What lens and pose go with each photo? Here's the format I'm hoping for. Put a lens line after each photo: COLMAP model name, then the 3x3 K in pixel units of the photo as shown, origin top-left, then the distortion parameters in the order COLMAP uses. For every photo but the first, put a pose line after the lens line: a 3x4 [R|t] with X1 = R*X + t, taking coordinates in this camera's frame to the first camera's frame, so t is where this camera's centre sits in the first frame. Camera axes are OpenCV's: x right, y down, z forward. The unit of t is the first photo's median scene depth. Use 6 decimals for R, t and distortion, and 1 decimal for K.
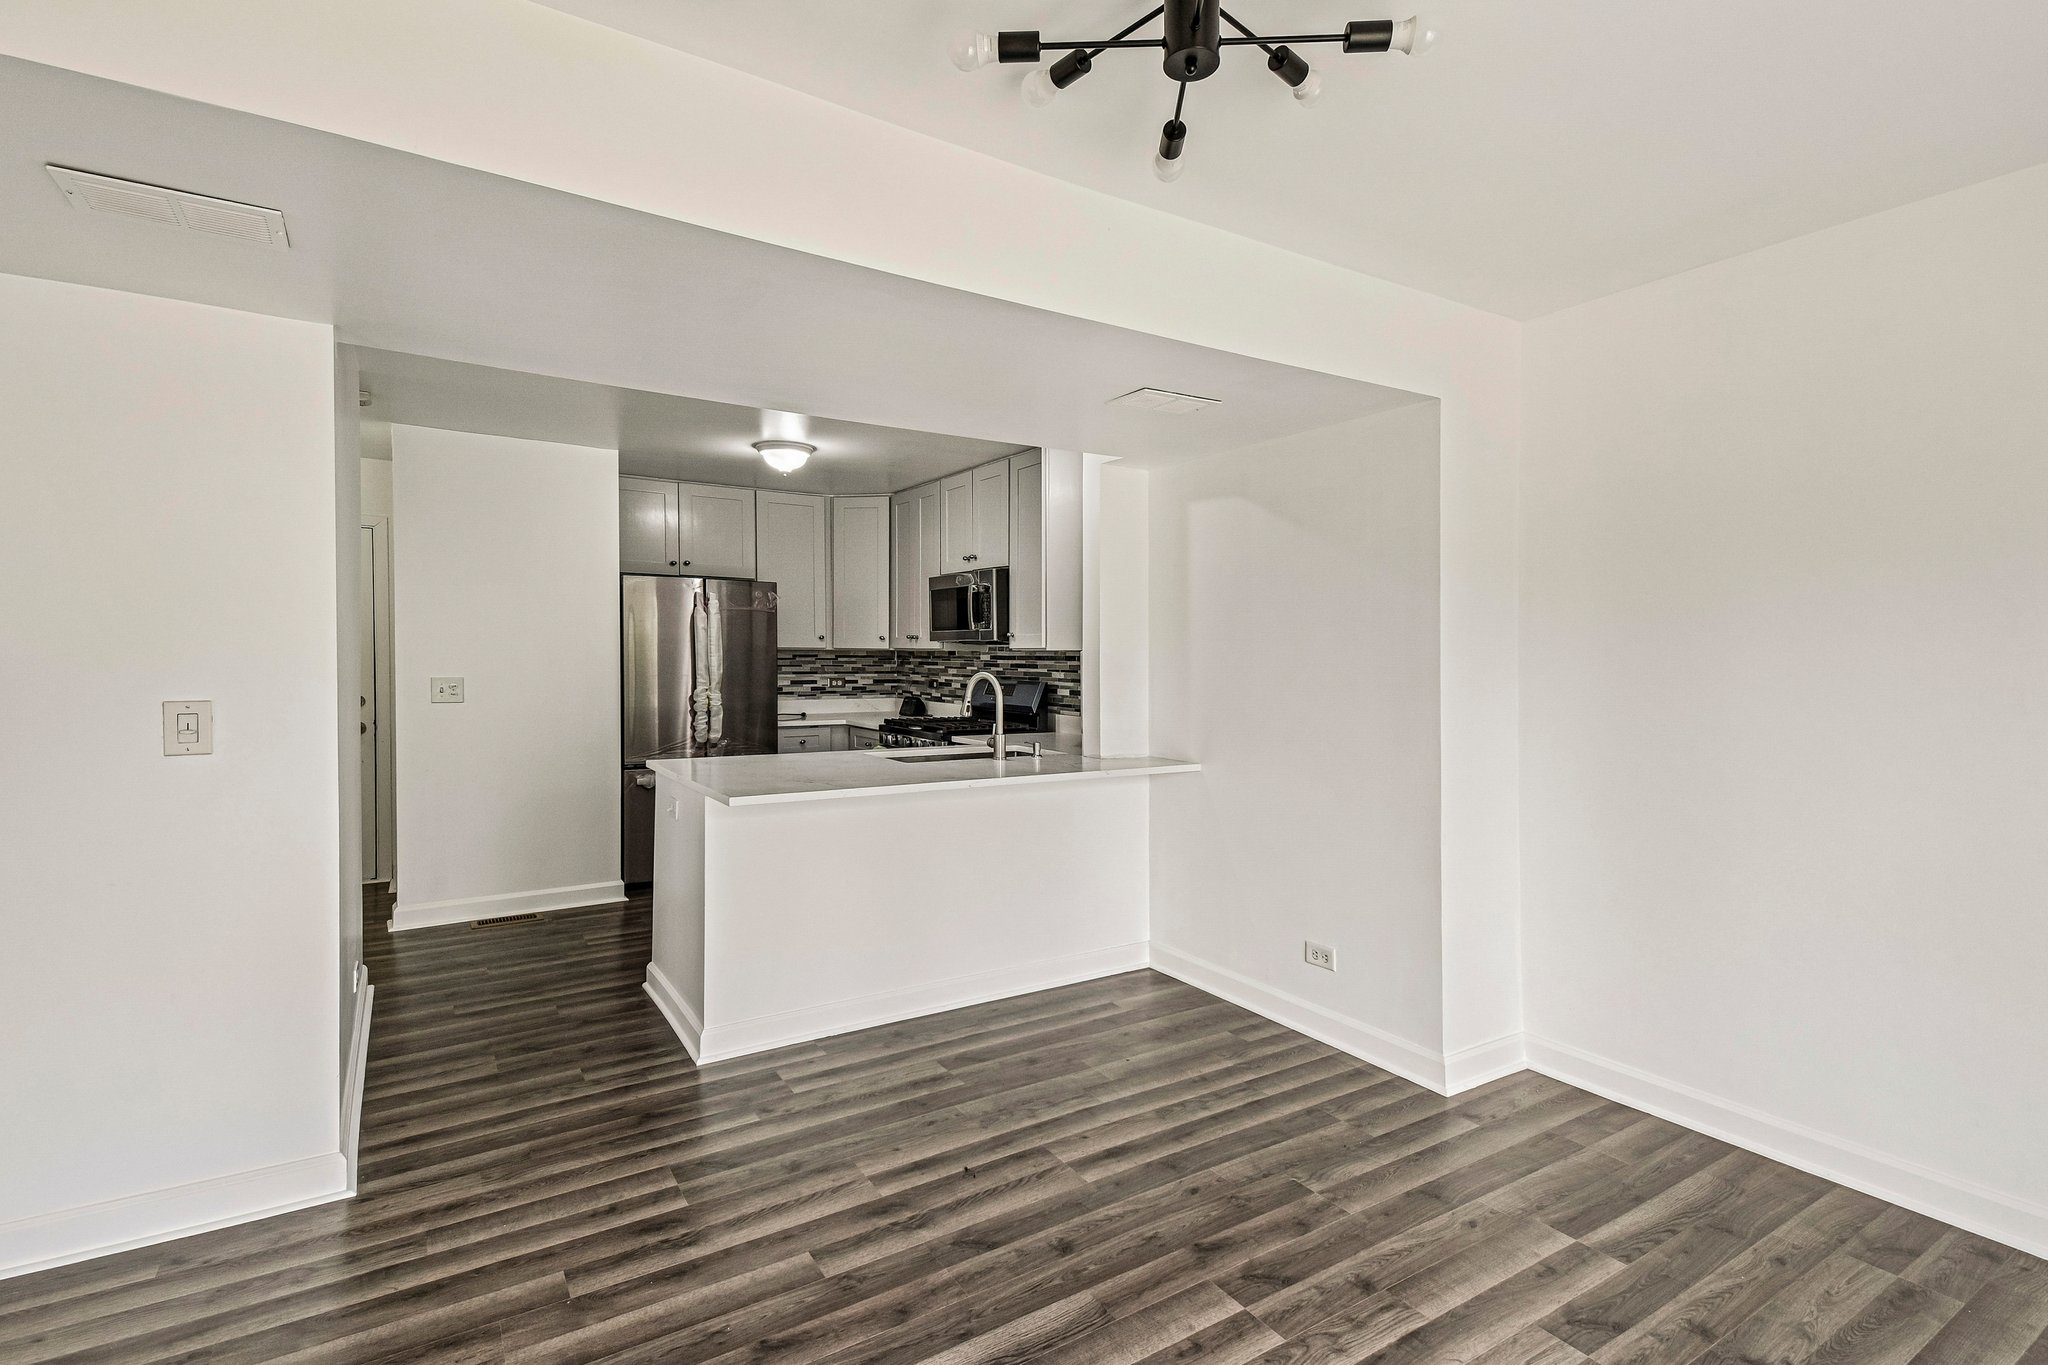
lens RADIAL K [[906.8, 0, 1003.5], [0, 906.8, 665.0], [0, 0, 1]] dist [0.027018, -0.015922]
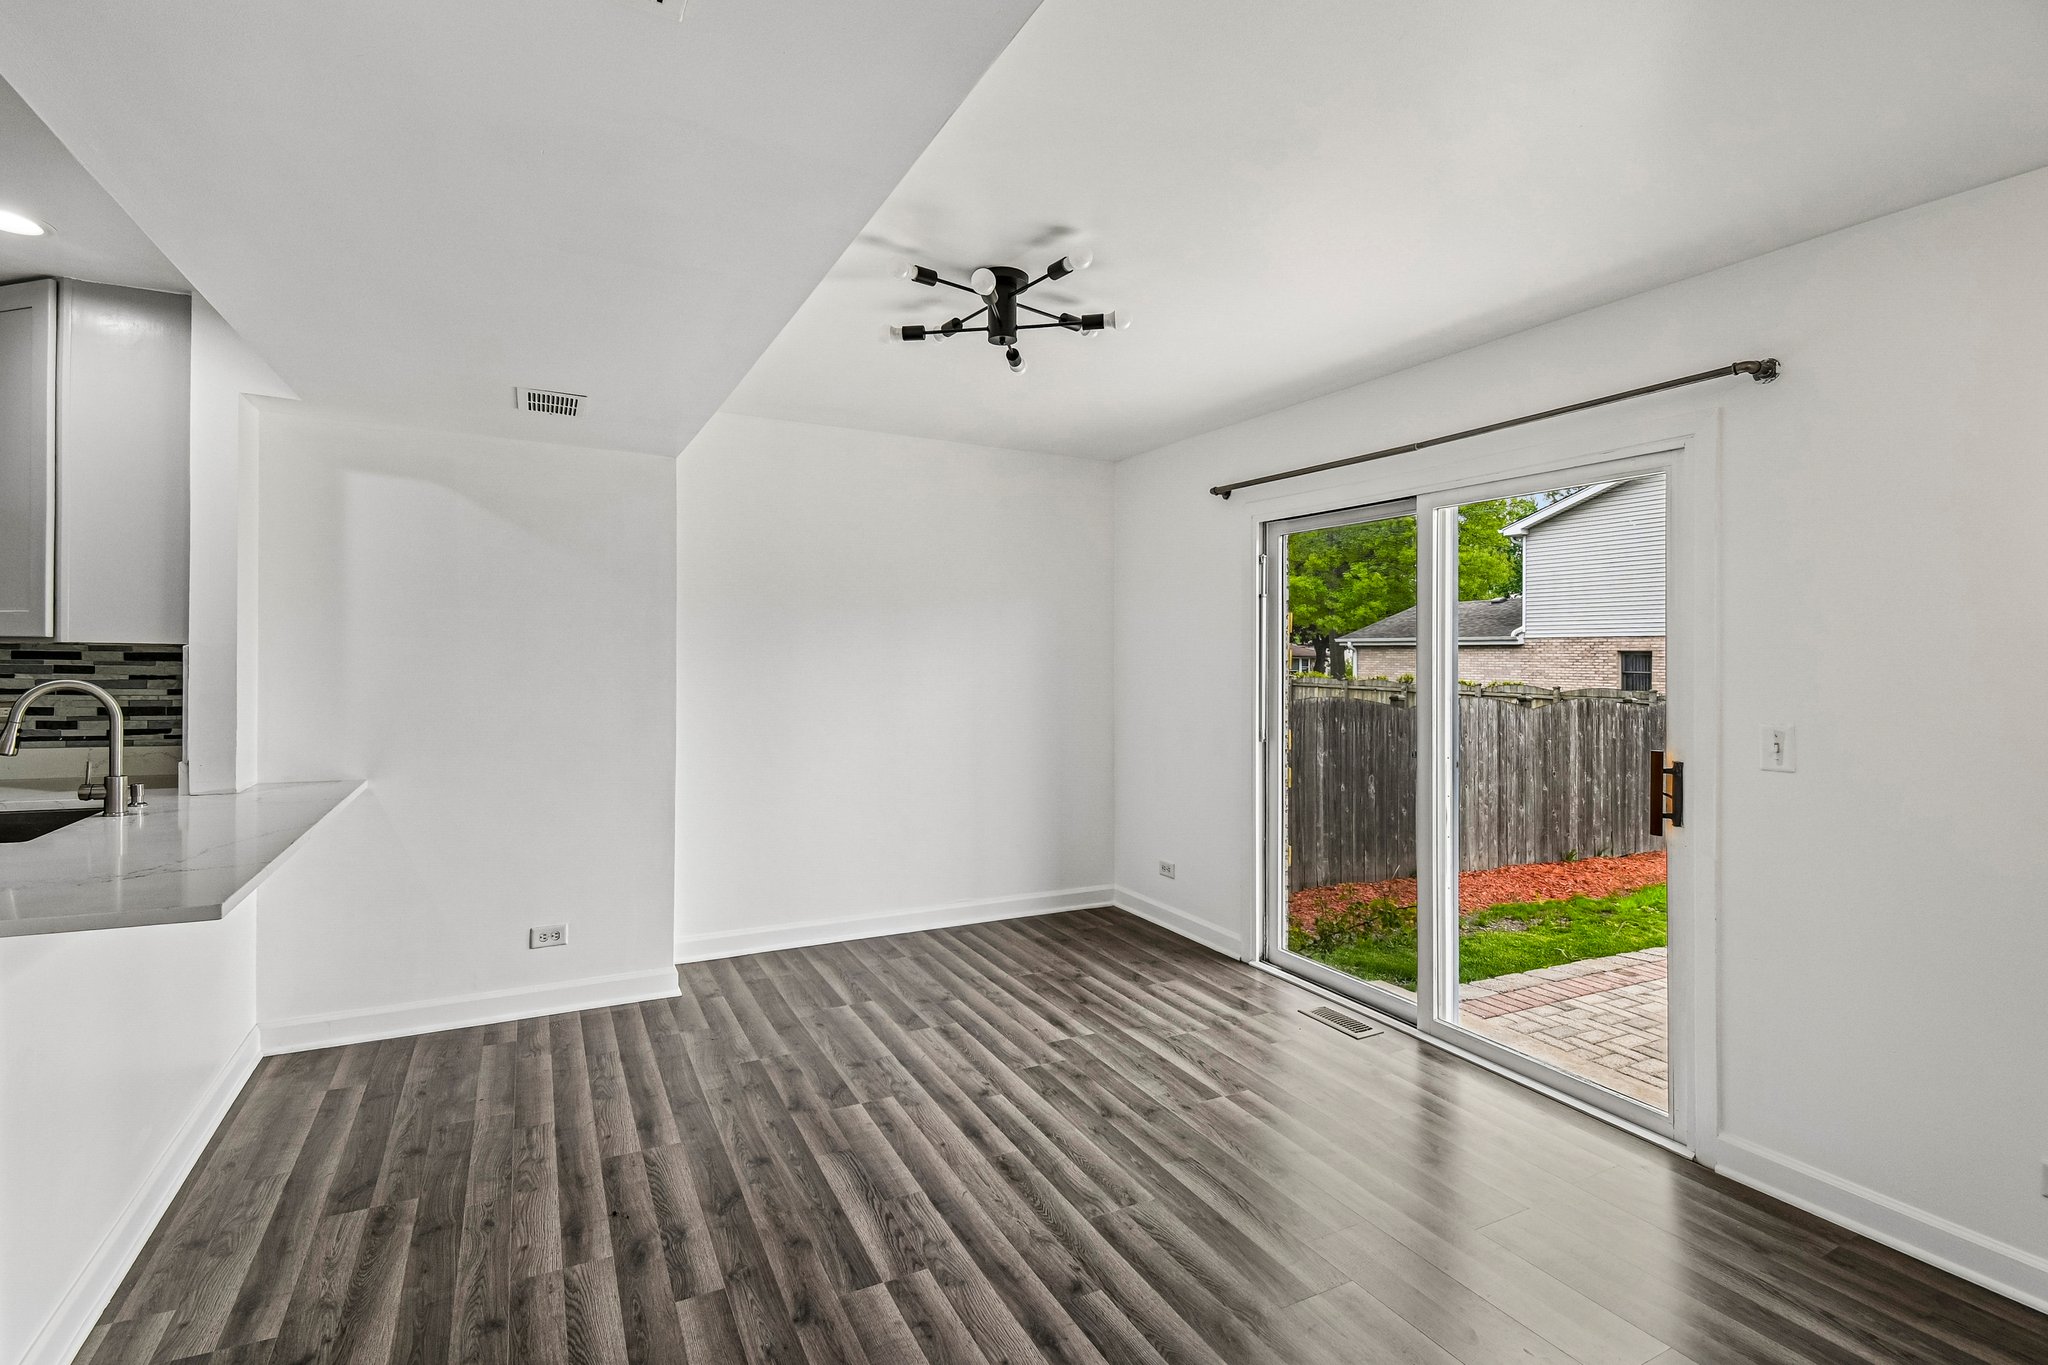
lens RADIAL K [[906.8, 0, 1053.7], [0, 906.8, 649.0], [0, 0, 1]] dist [0.027018, -0.015922]
pose [[0.067630, 0.007990, 0.997678, -0.728300], [-0.010017, 0.999923, -0.007329, -0.019380], [-0.997660, -0.009498, 0.067705, 0.354327]]
